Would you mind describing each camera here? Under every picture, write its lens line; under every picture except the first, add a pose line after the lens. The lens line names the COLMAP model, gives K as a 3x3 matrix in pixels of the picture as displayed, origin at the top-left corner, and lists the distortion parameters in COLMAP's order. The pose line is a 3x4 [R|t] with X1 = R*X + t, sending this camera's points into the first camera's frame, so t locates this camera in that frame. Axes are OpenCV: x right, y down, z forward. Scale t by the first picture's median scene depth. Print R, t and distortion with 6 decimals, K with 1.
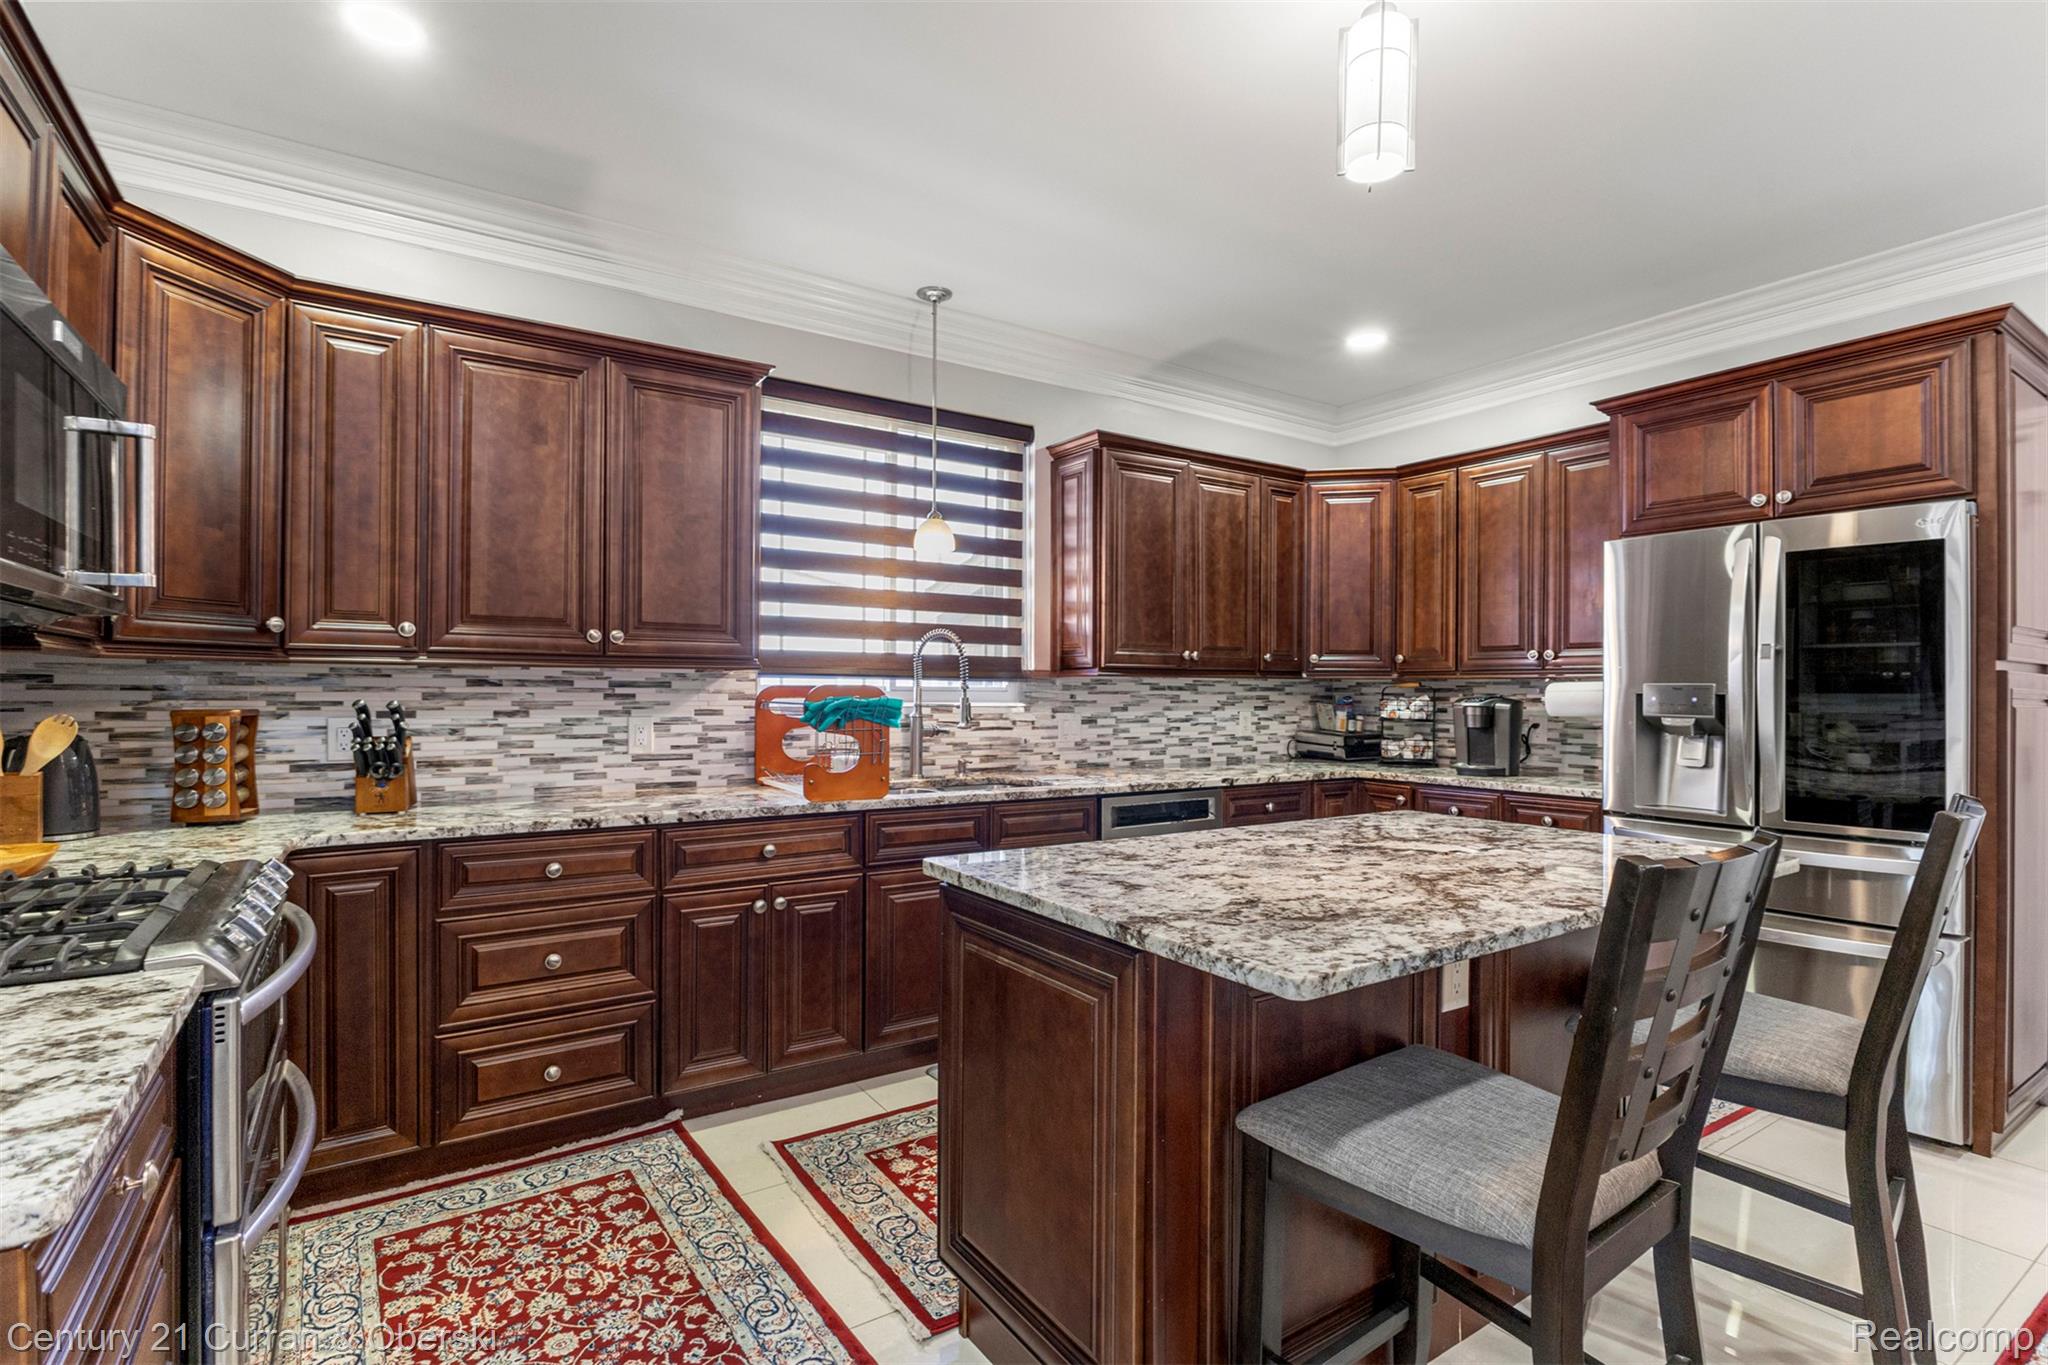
lens RADIAL K [[957.3, 0, 1014.0], [0, 957.3, 683.6], [0, 0, 1]] dist [-0.000309, -0.000145]
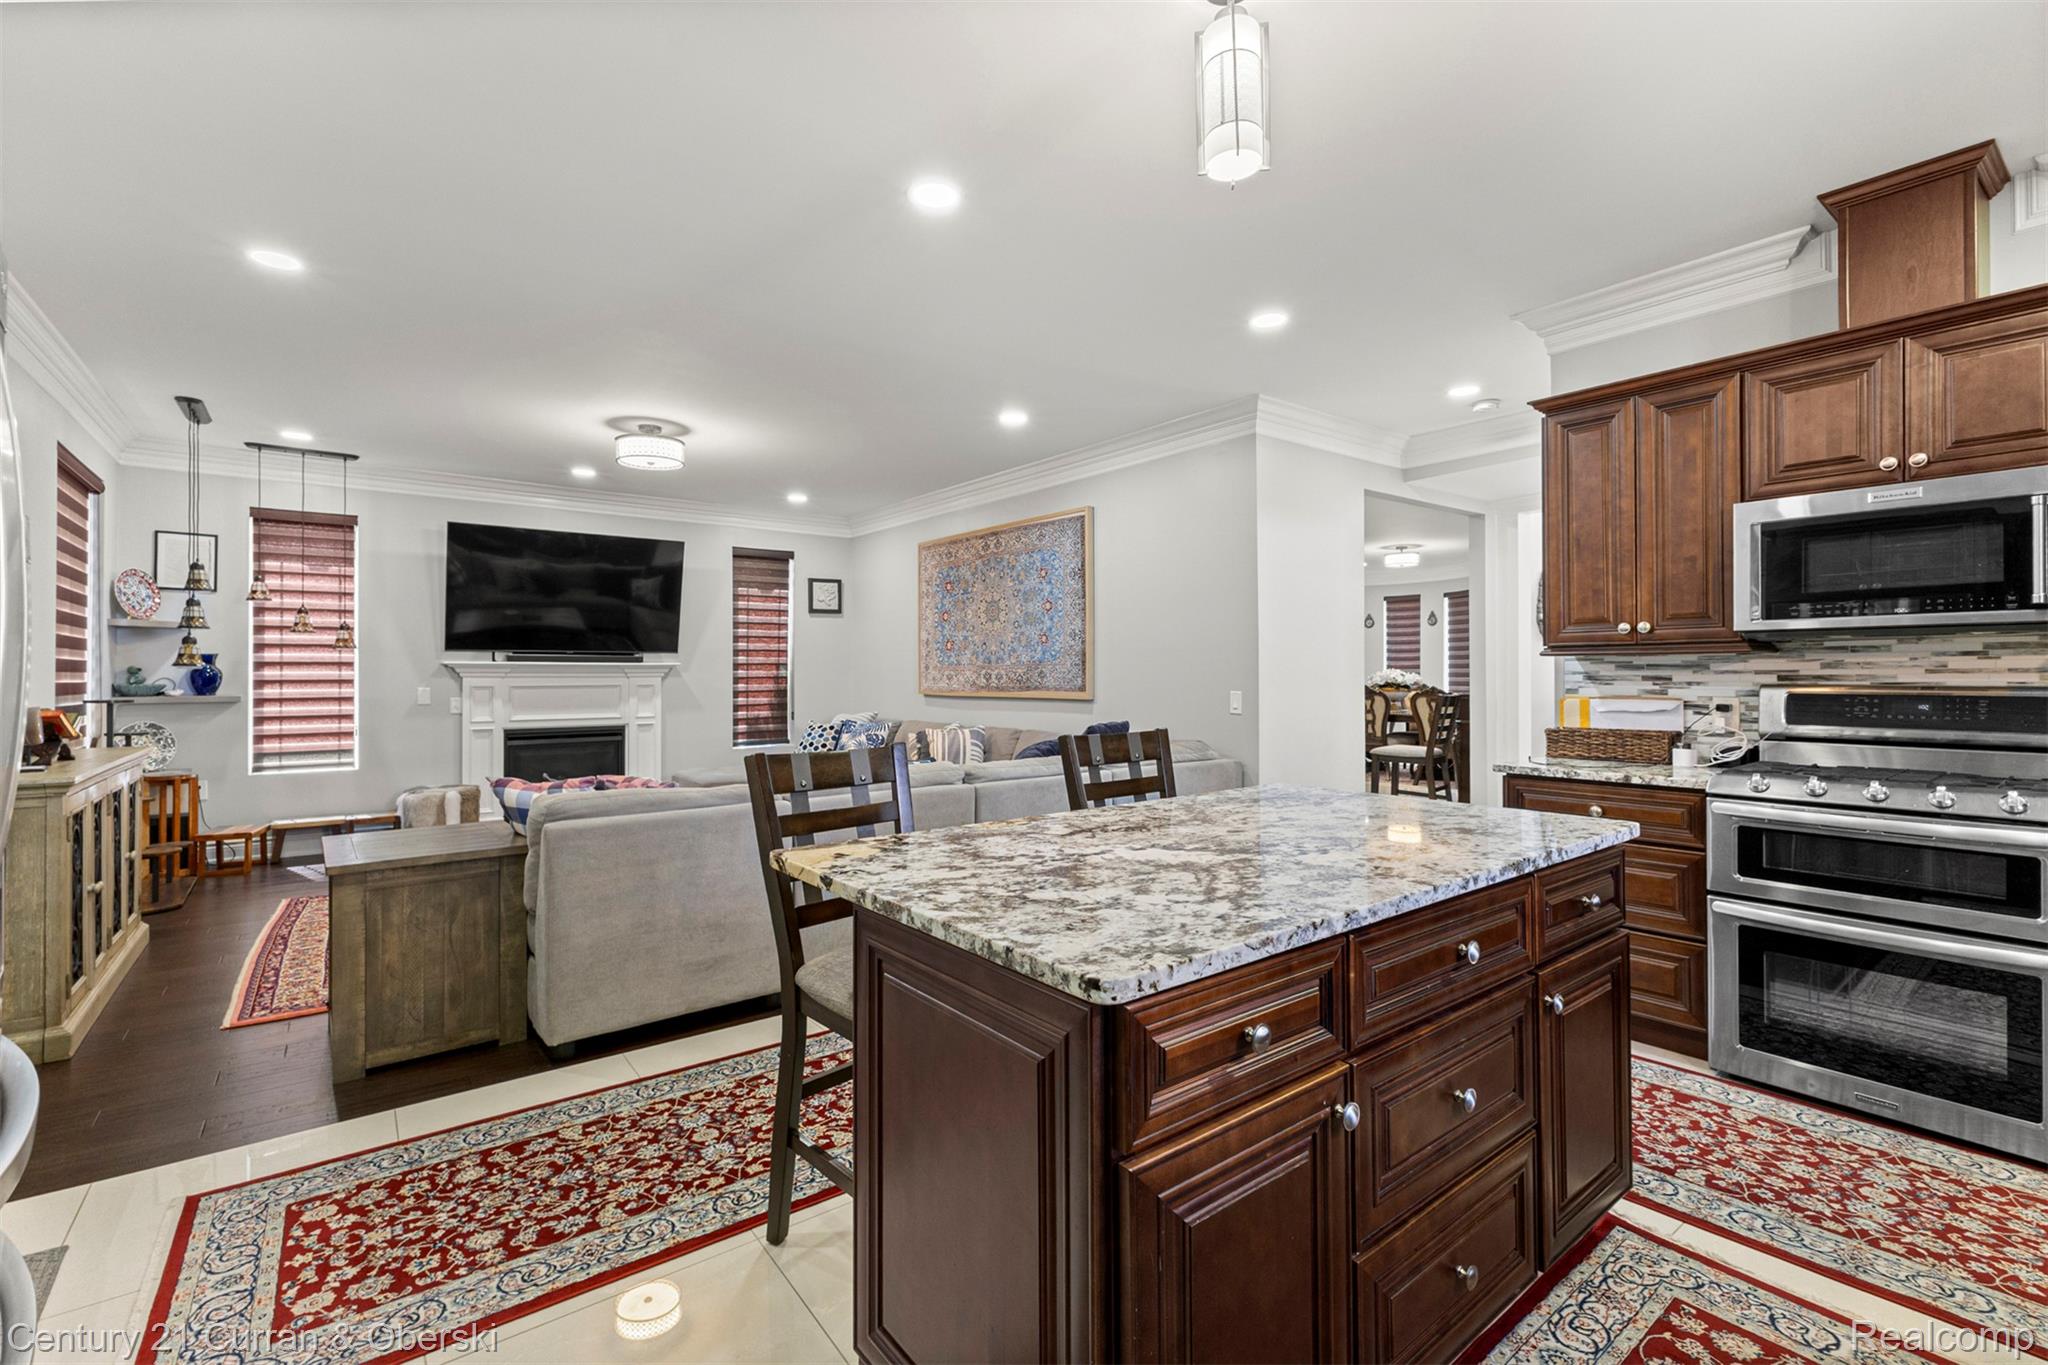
lens RADIAL K [[900.5, 0, 1027.0], [0, 900.5, 668.0], [0, 0, 1]] dist [0.014898, -0.004999]
pose [[-0.996643, -0.003747, -0.081783, 0.449699], [-0.002733, 0.999918, -0.012507, 0.013262], [0.081823, -0.012241, -0.996572, 1.289282]]
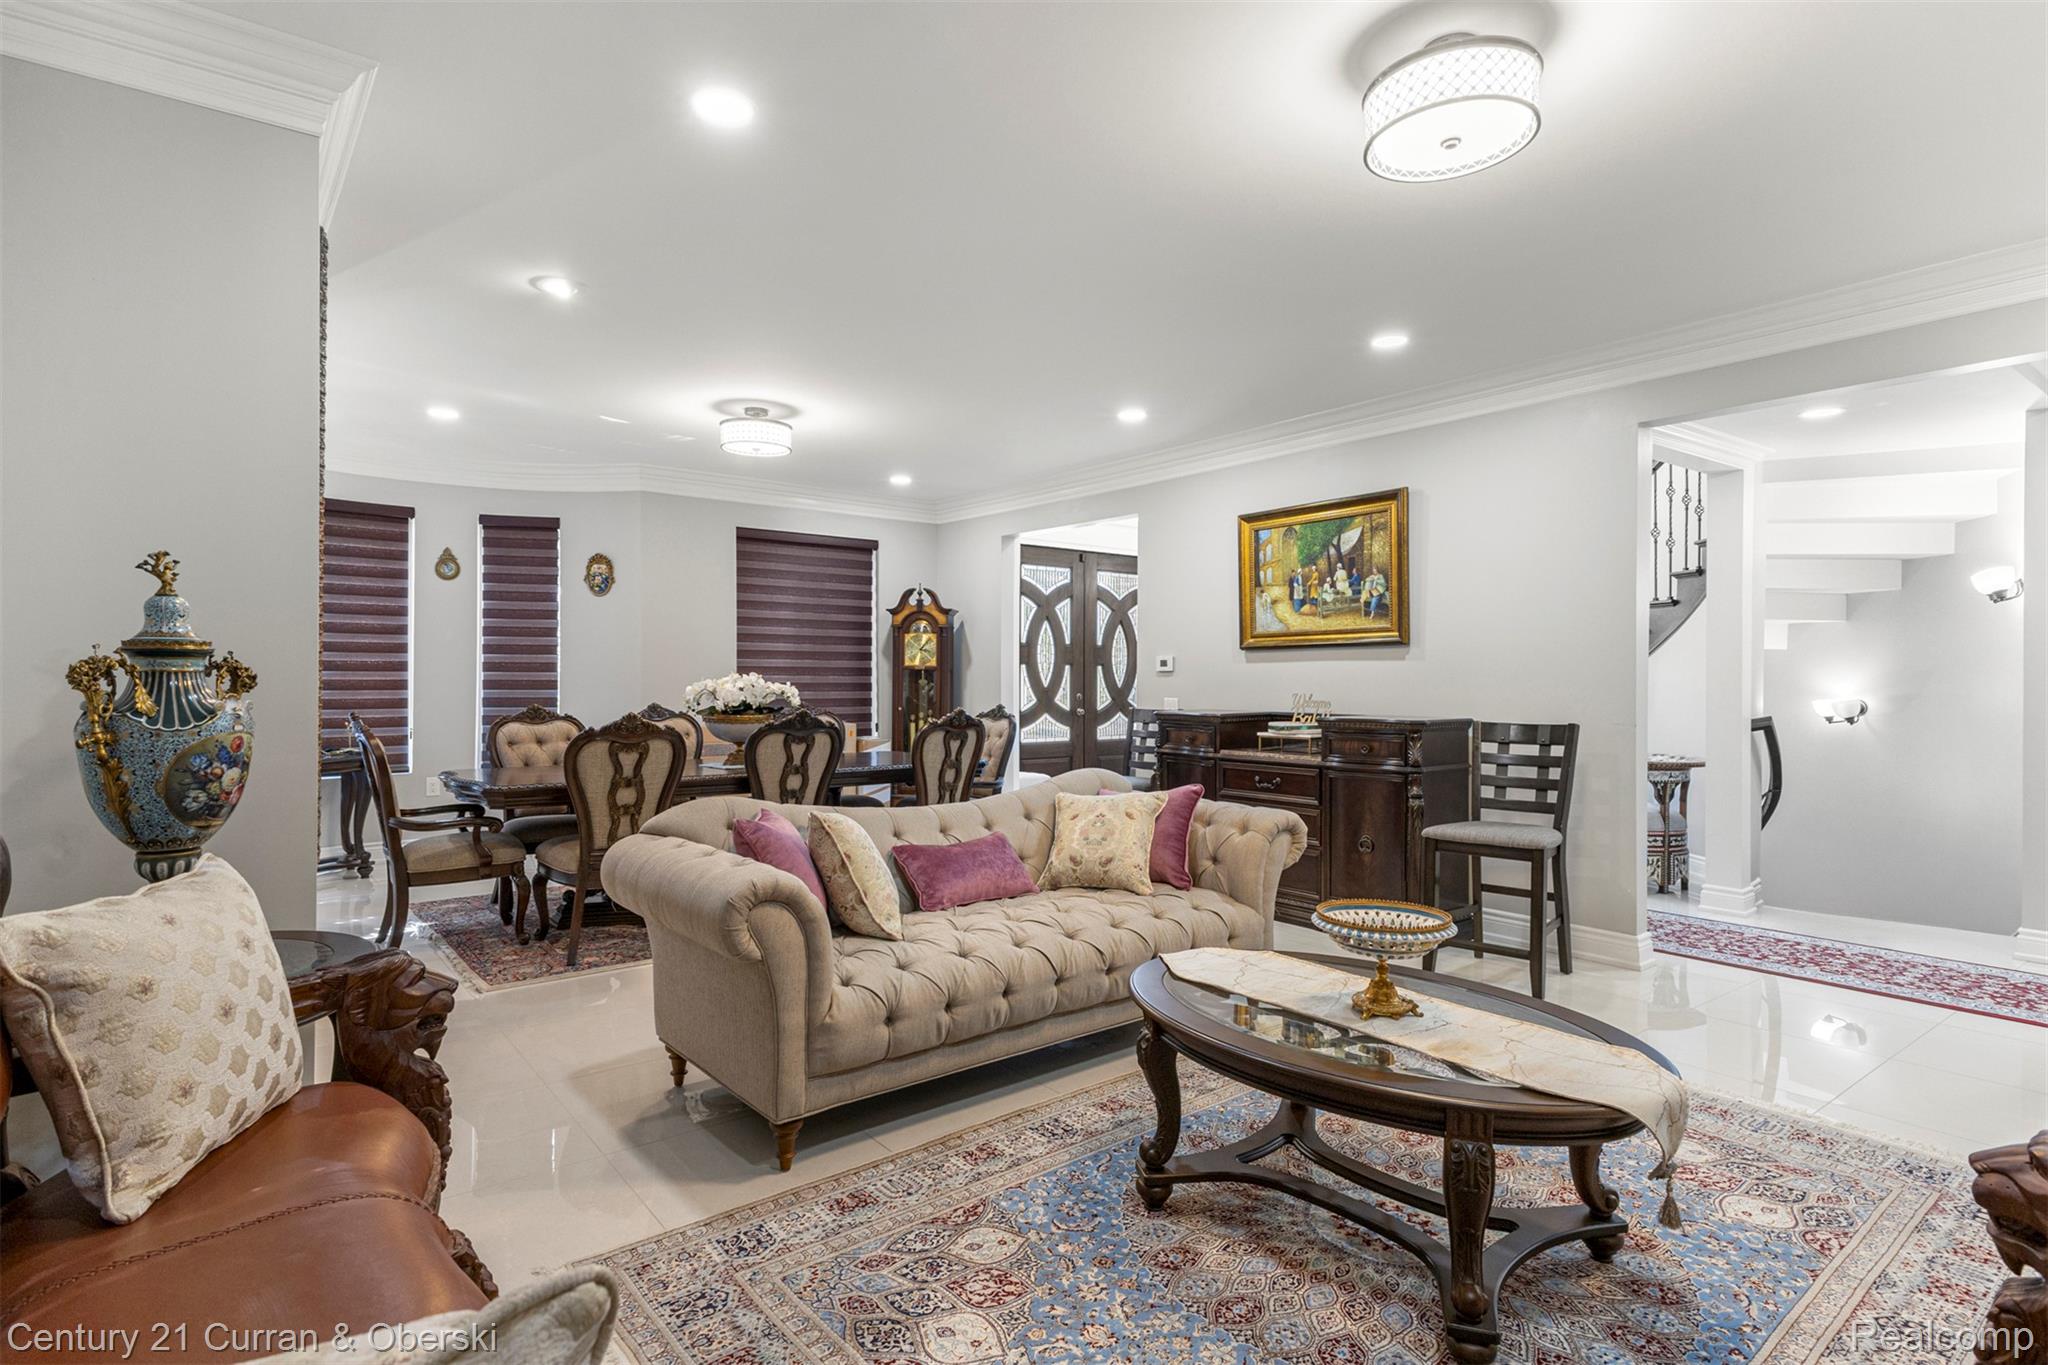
lens RADIAL K [[1036.2, 0, 1024.0], [0, 1036.2, 682.5], [0, 0, 1]] dist [0.001425, -0.000293]
pose [[0.085104, -0.005837, -0.996355, 0.642034], [-0.000305, 0.999983, -0.005884, -0.002959], [0.996372, 0.000805, 0.085101, -1.854897]]
